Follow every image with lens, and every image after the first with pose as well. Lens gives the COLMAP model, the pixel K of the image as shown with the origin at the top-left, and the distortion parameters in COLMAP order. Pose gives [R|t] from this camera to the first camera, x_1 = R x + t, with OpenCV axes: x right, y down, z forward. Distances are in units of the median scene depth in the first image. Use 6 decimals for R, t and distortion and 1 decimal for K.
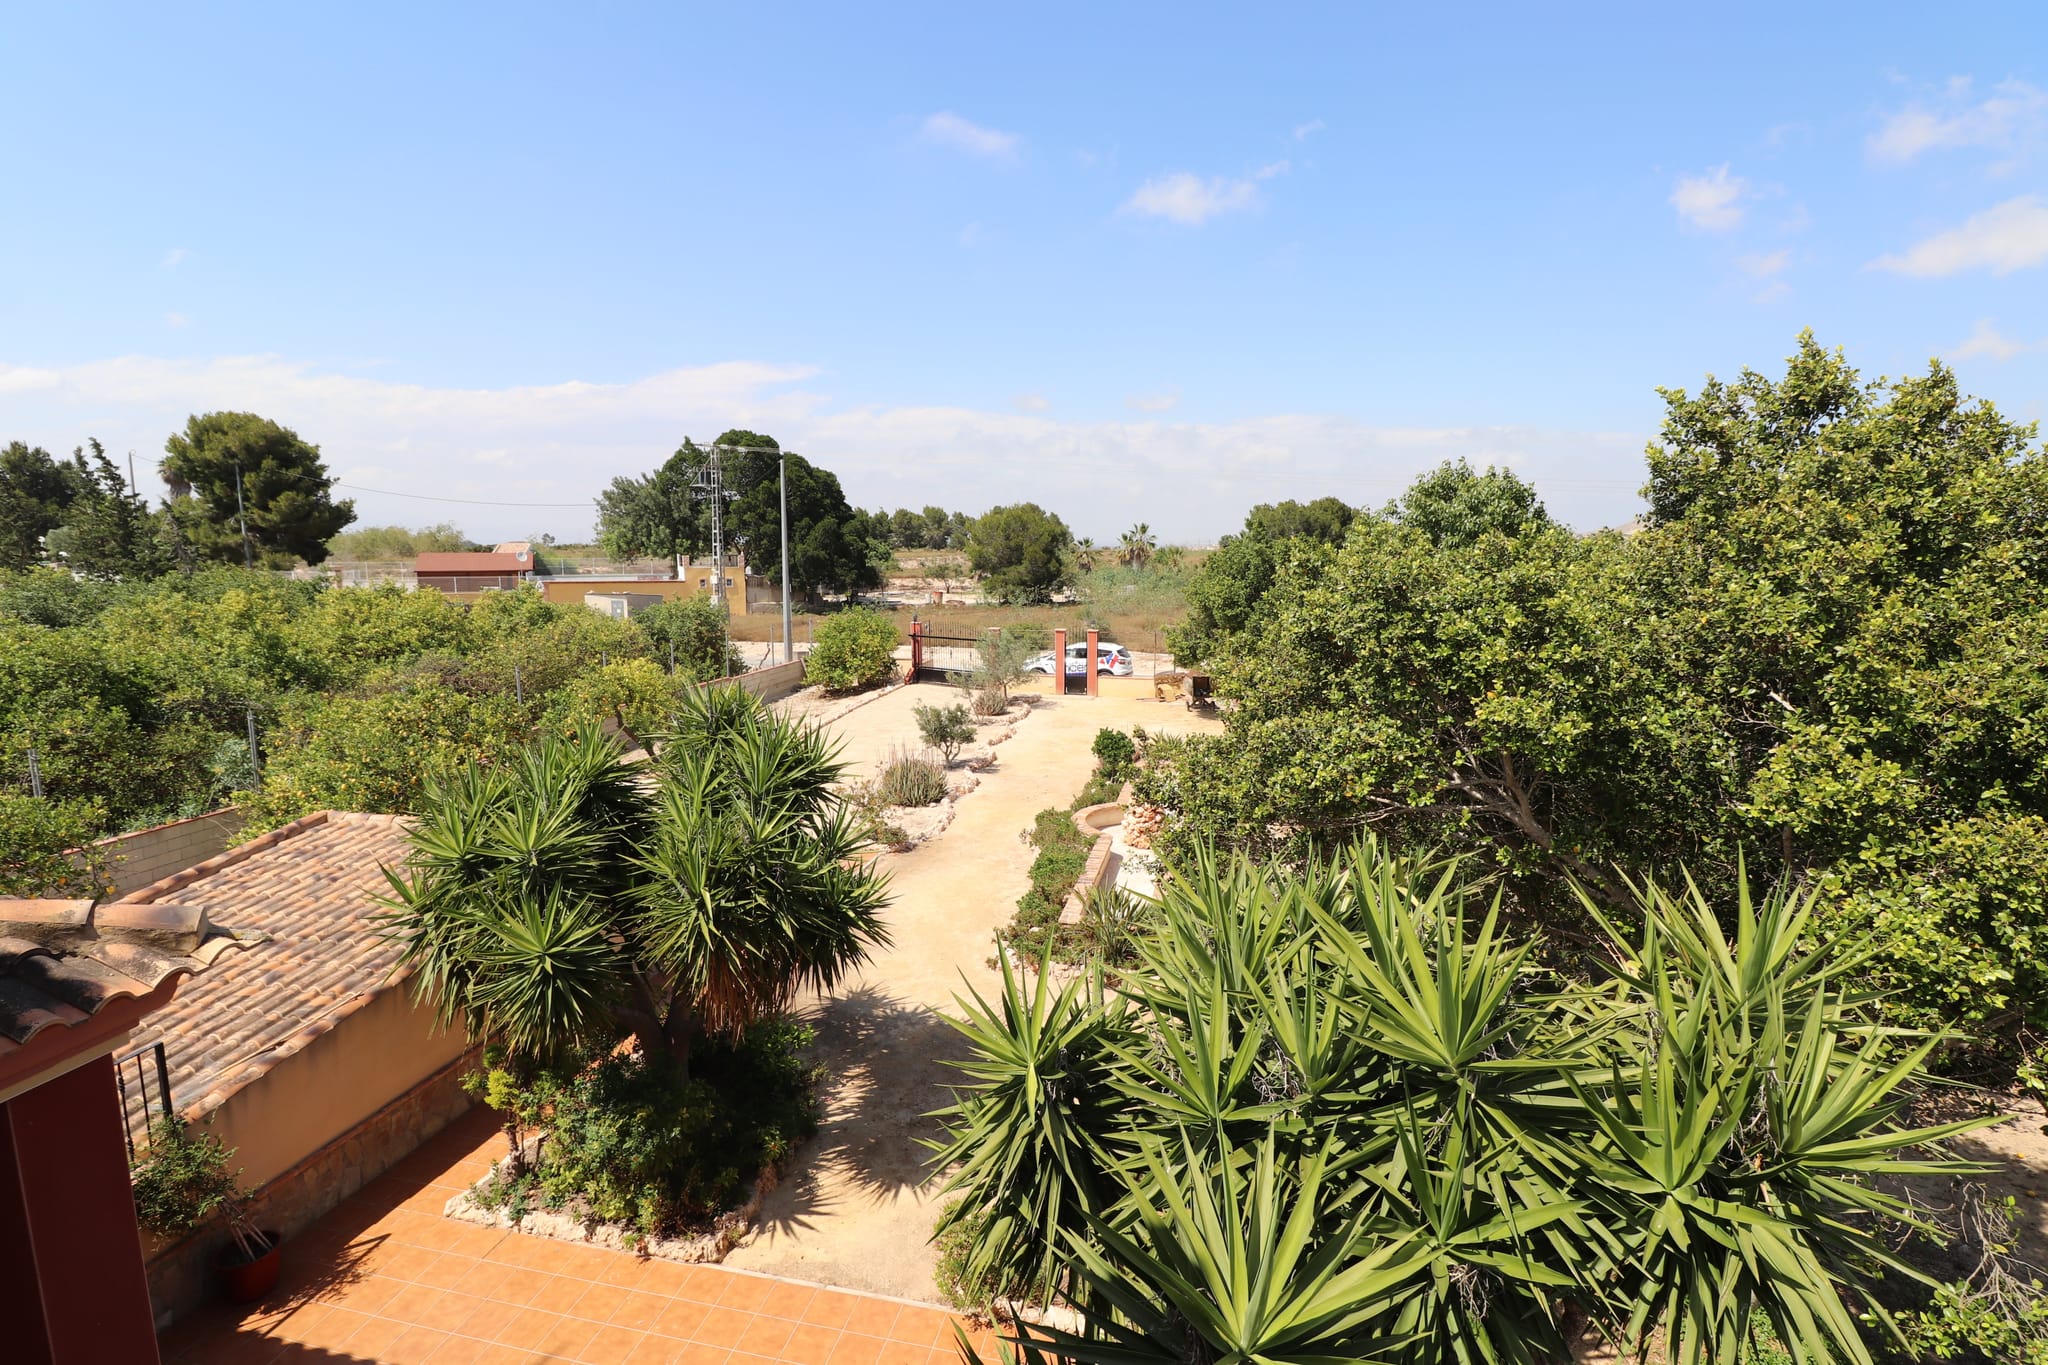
lens RADIAL K [[962.9, 0, 1022.5], [0, 962.9, 663.1], [0, 0, 1]] dist [0.004250, -0.014874]
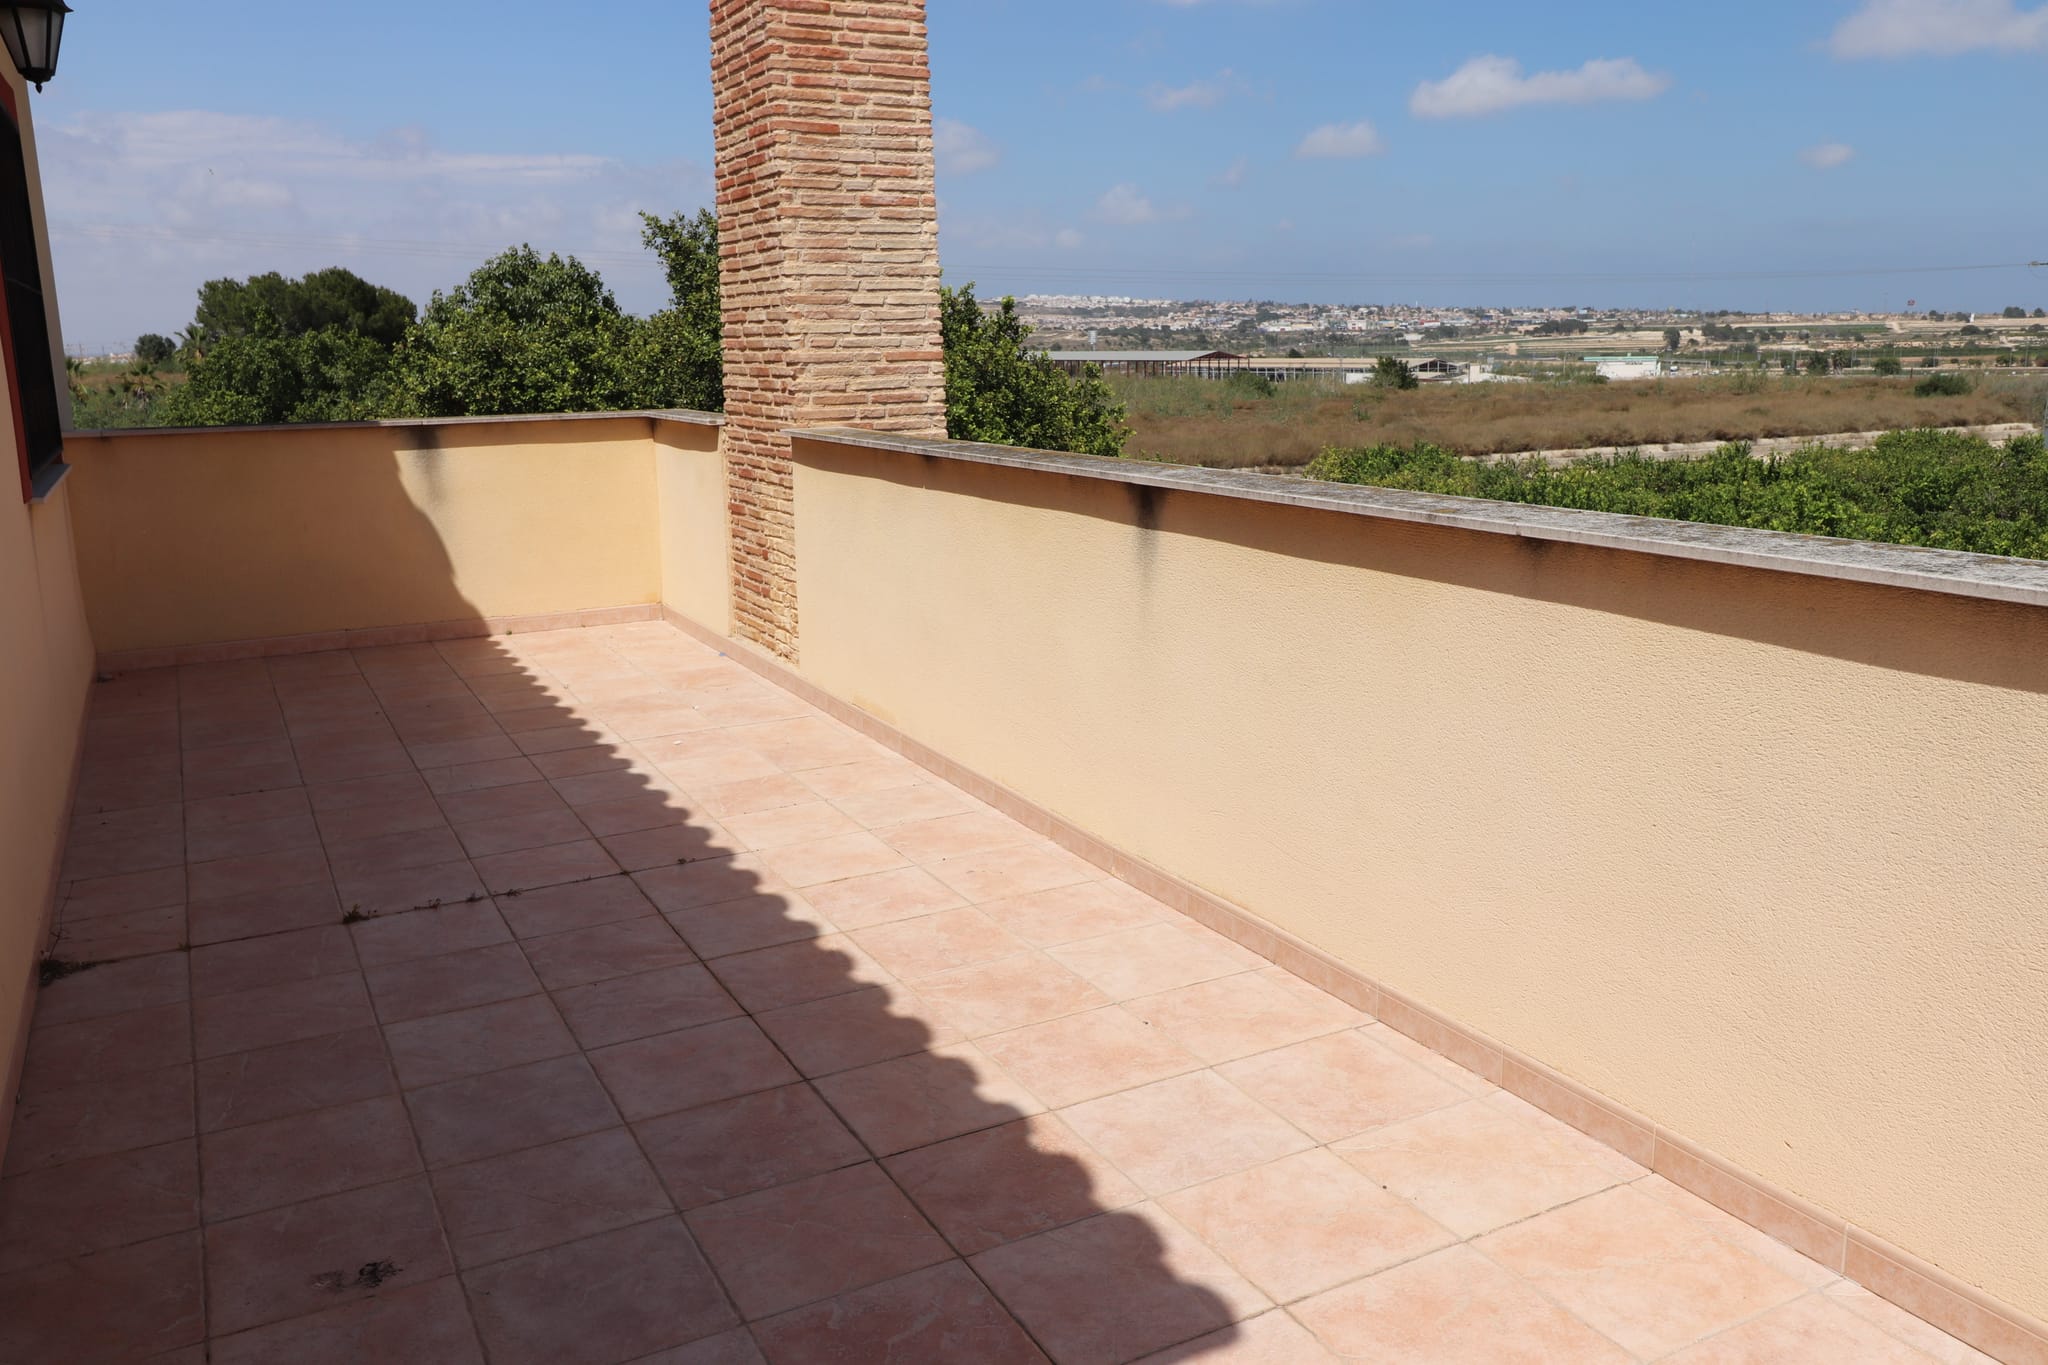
lens RADIAL K [[1614.4, 0, 1020.0], [0, 1614.4, 688.6], [0, 0, 1]] dist [0.020389, -0.000614]
pose [[0.765210, -0.155024, 0.624837, -0.594806], [0.102115, 0.987514, 0.119949, 0.209005], [-0.635630, -0.027981, 0.771486, -1.368161]]
